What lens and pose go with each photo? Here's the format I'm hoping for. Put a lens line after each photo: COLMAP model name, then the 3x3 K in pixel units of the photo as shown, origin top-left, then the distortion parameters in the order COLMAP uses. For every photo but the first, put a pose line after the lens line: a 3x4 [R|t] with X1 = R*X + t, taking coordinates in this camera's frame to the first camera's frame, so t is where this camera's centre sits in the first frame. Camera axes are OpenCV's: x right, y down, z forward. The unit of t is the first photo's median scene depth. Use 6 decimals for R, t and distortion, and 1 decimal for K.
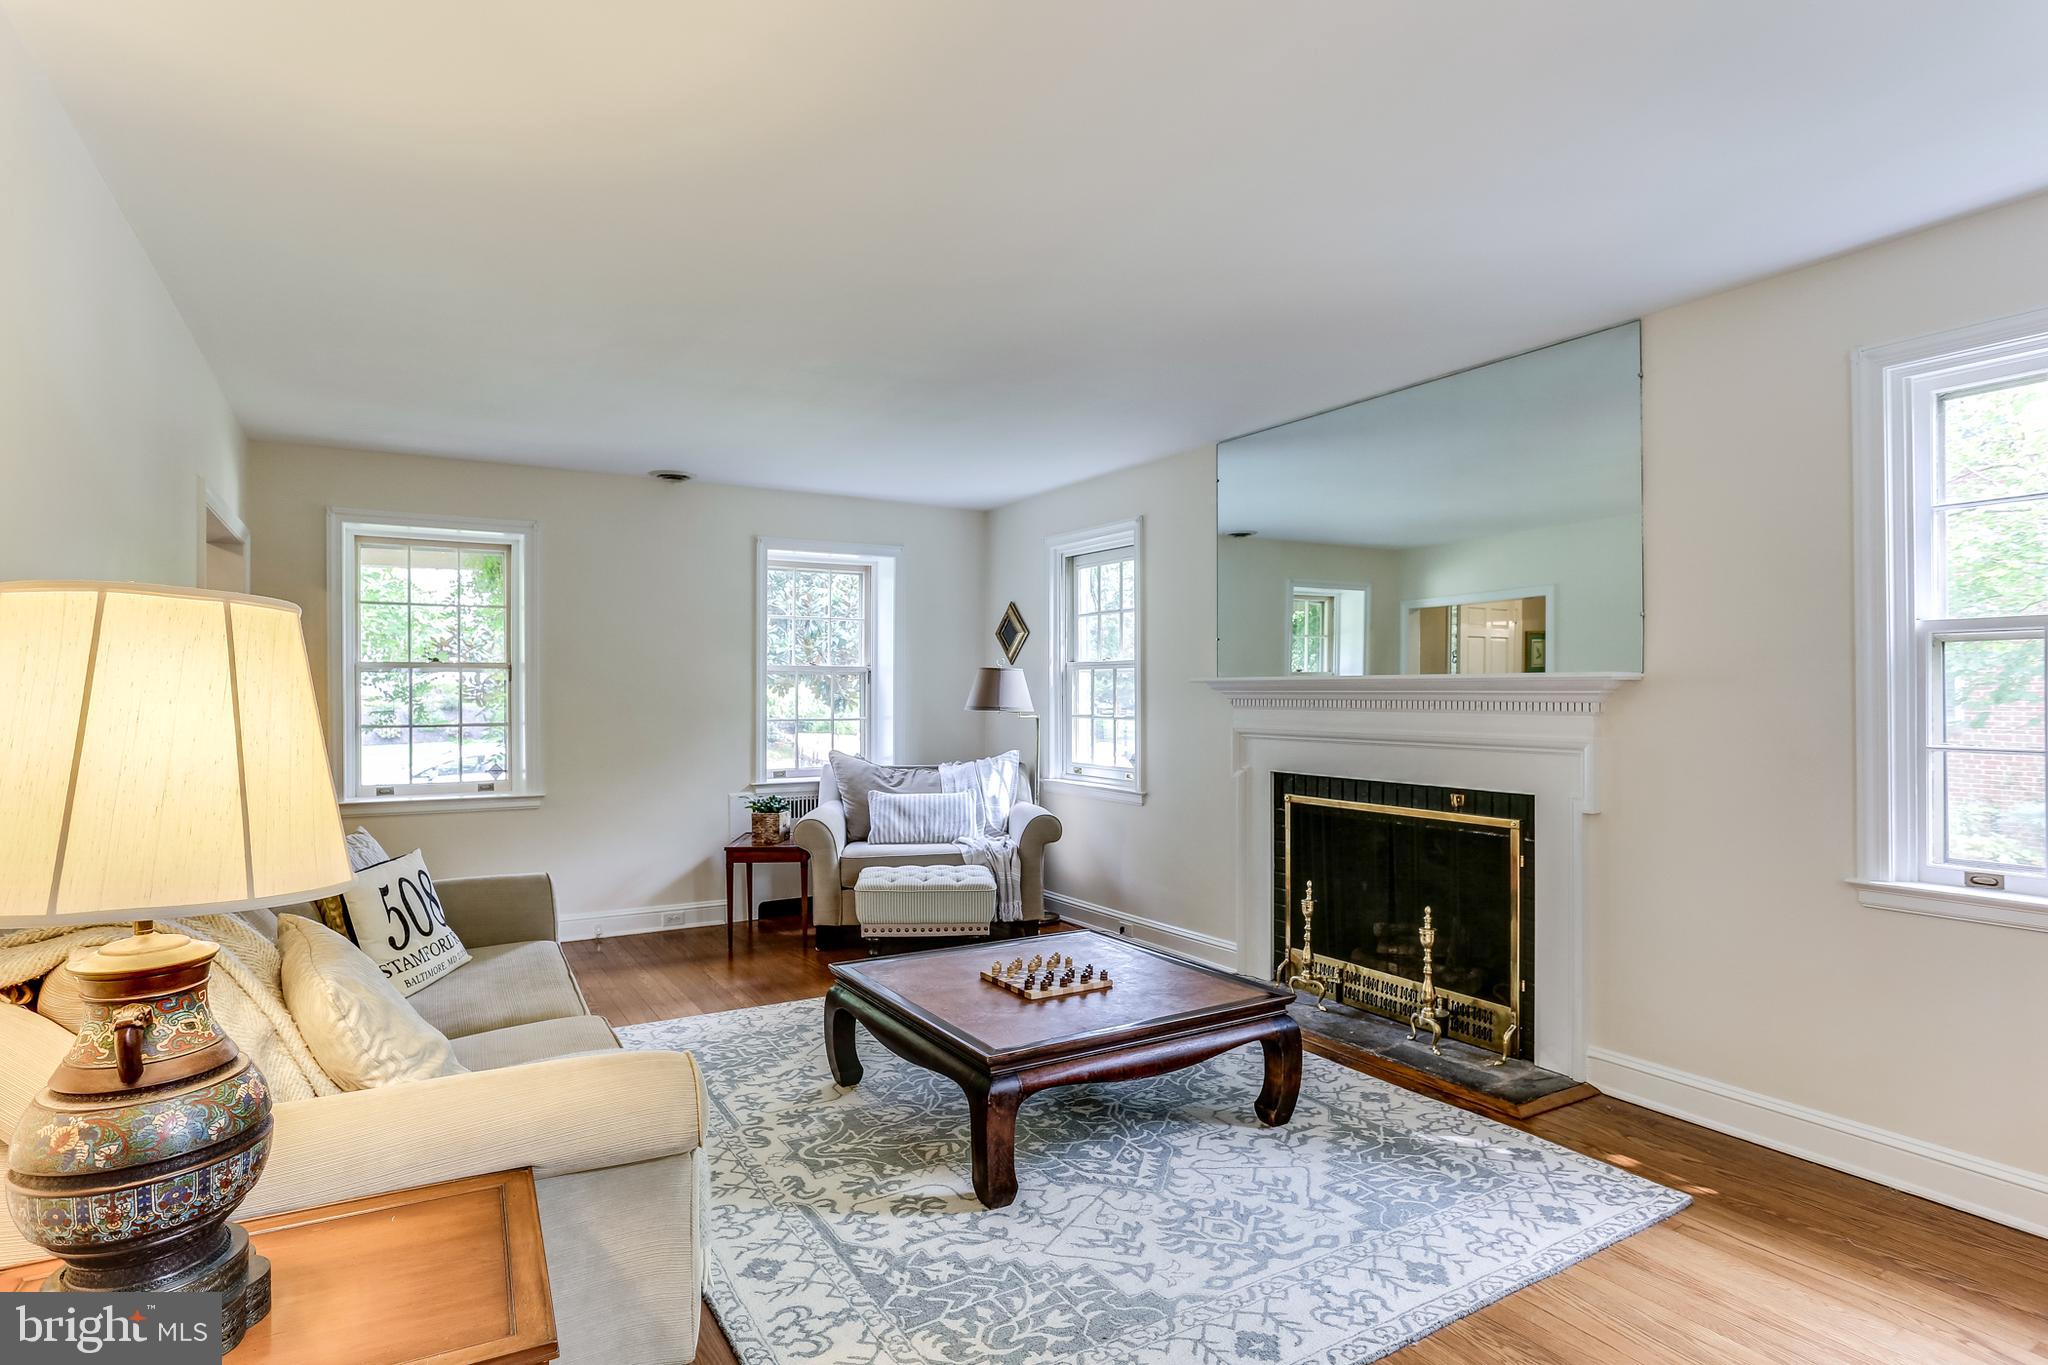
lens RADIAL K [[1082.5, 0, 1018.7], [0, 1082.5, 689.3], [0, 0, 1]] dist [-0.095948, 0.094523]
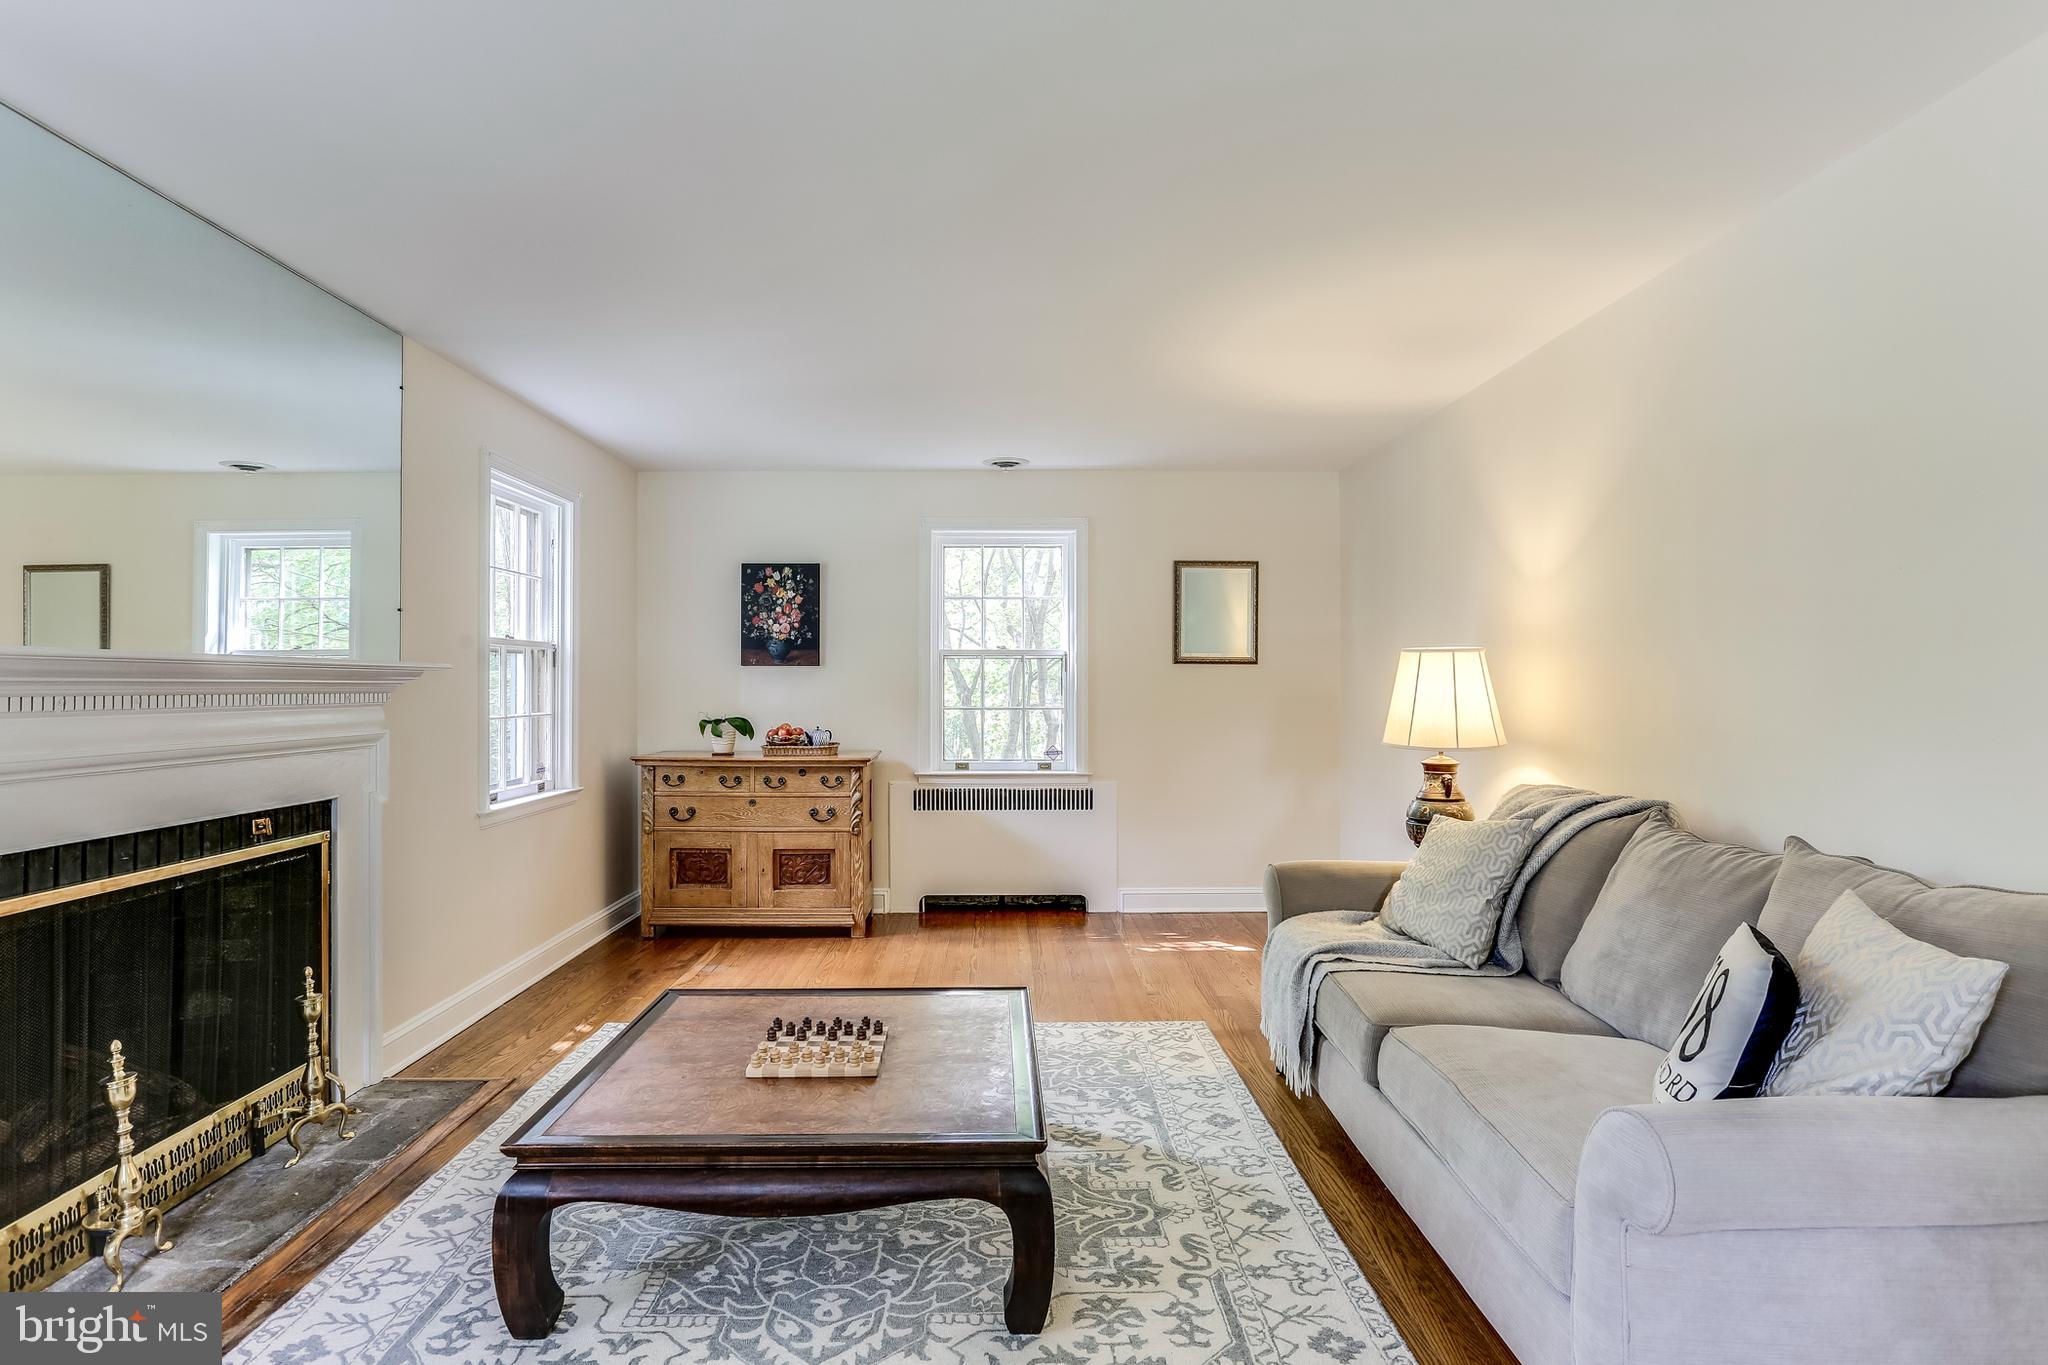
lens RADIAL K [[1067.1, 0, 1017.3], [0, 1067.1, 686.6], [0, 0, 1]] dist [-0.040944, 0.025832]
pose [[-0.867939, 0.001475, 0.496668, -0.487771], [0.001764, 0.999998, 0.000114, 0.008782], [-0.496667, 0.000975, -0.867941, 1.634501]]
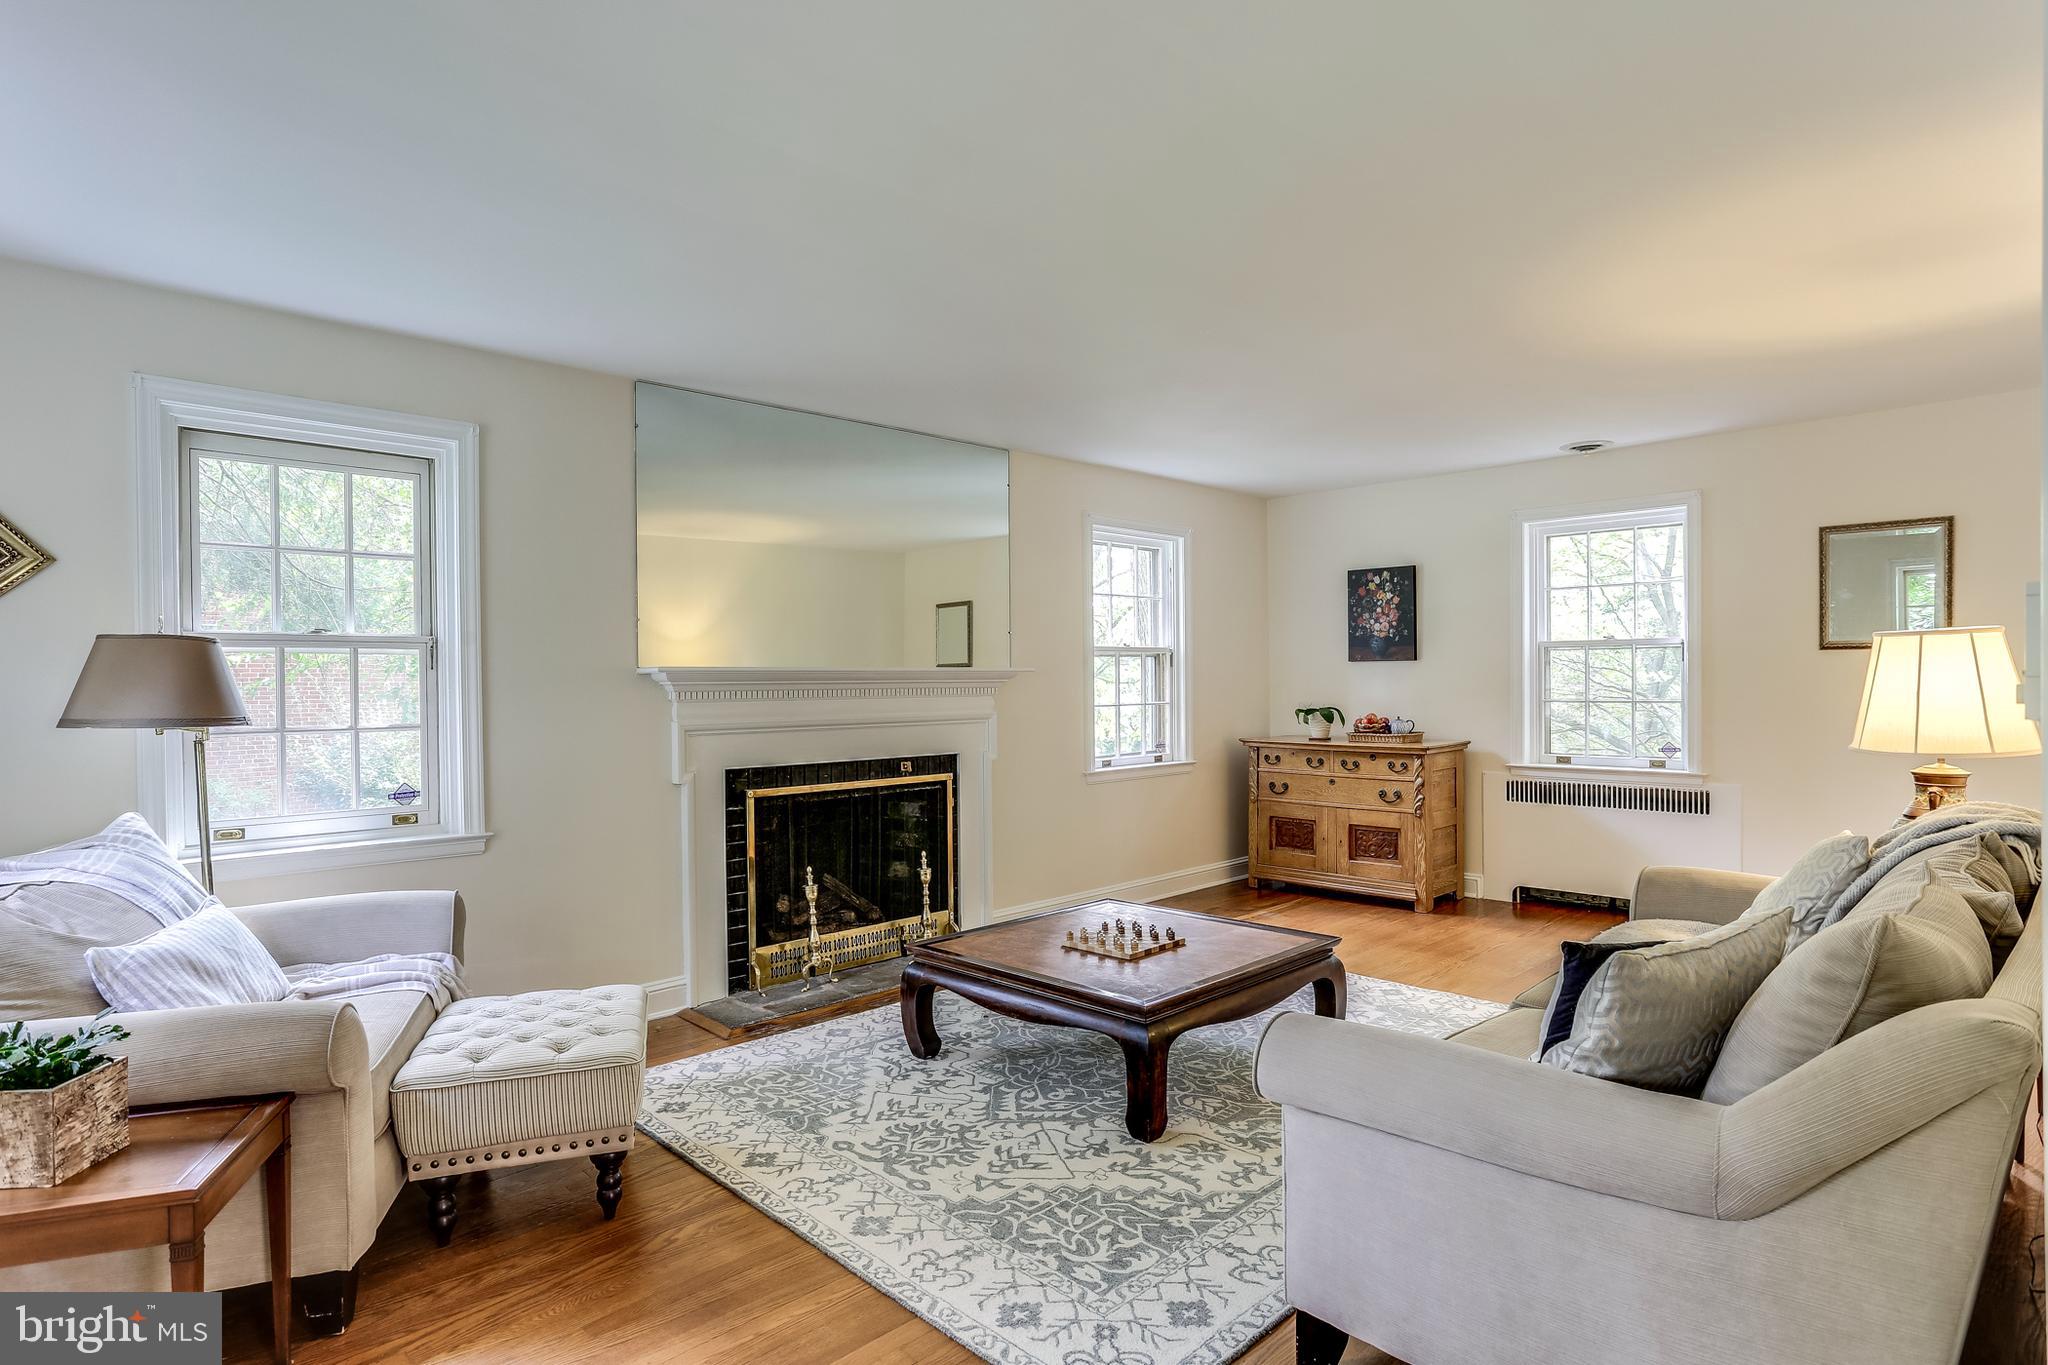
lens RADIAL K [[1082.5, 0, 1018.7], [0, 1082.5, 689.3], [0, 0, 1]] dist [-0.095948, 0.094523]
pose [[-0.234462, -0.004138, 0.972116, -1.034043], [0.009837, 0.999930, 0.006628, 0.005784], [-0.972076, 0.011116, -0.234405, 1.393037]]
